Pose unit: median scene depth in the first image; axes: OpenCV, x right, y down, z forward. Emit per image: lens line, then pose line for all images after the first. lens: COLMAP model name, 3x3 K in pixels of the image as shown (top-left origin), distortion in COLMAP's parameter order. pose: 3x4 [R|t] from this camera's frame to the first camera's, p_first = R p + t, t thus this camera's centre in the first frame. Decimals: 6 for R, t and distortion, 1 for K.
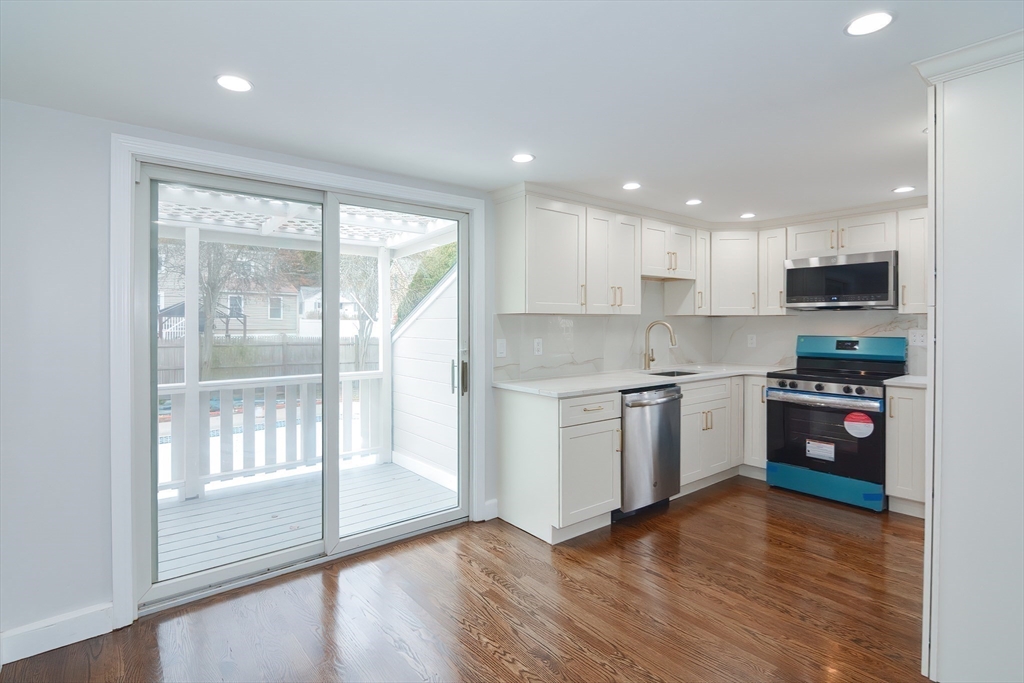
lens RADIAL K [[498.7, 0, 503.2], [0, 498.7, 323.6], [0, 0, 1]] dist [0.002144, -0.011213]
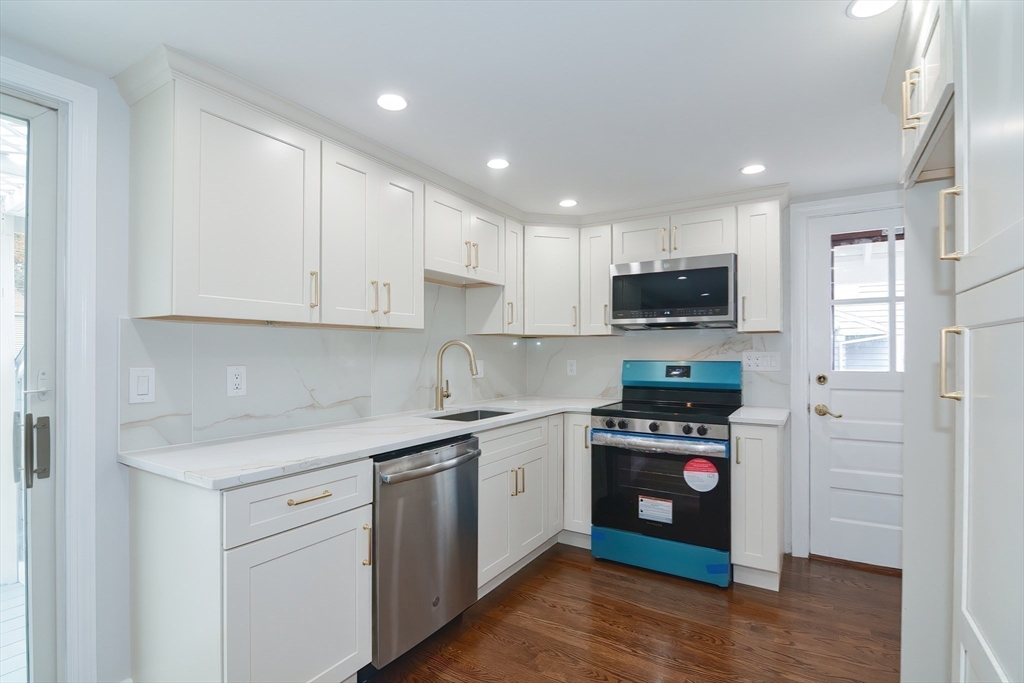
lens RADIAL K [[493.9, 0, 506.7], [0, 493.9, 350.1], [0, 0, 1]] dist [0.001371, -0.009937]
pose [[0.940544, 0.002494, 0.339661, 0.167057], [-0.000125, 0.999976, -0.006995, 0.015363], [-0.339671, 0.006537, 0.940522, 0.368968]]
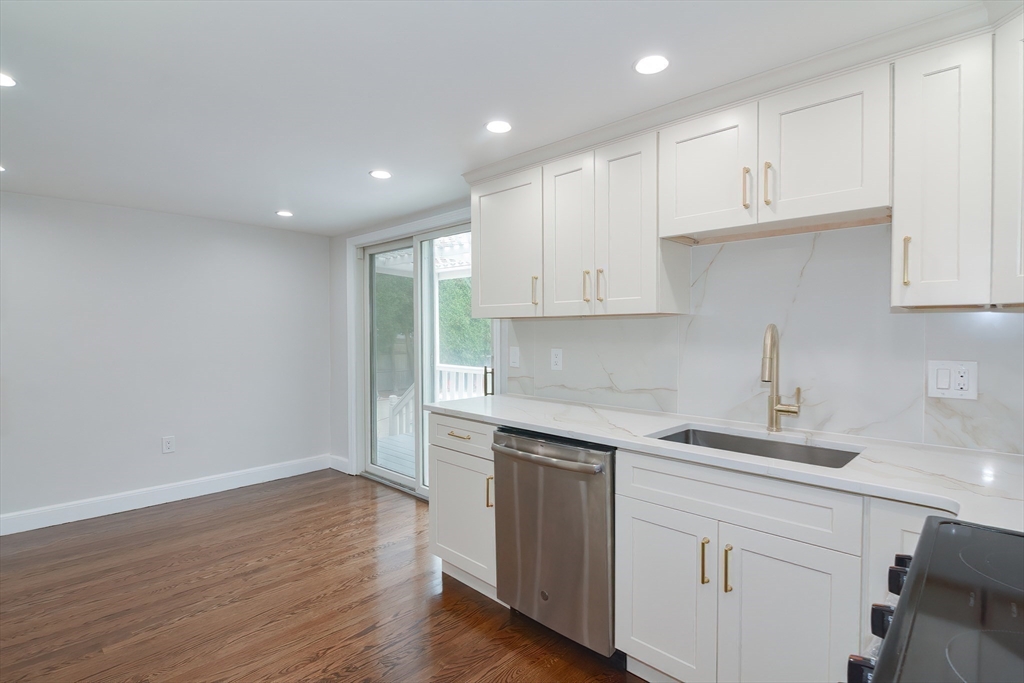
lens RADIAL K [[498.7, 0, 512.0], [0, 498.7, 341.5], [0, 0, 1]] dist [0.000271, -0.010212]
pose [[0.141971, 0.024205, -0.989575, 0.831077], [-0.000197, 0.999702, 0.024424, -0.000593], [0.989871, -0.003273, 0.141934, 0.816907]]
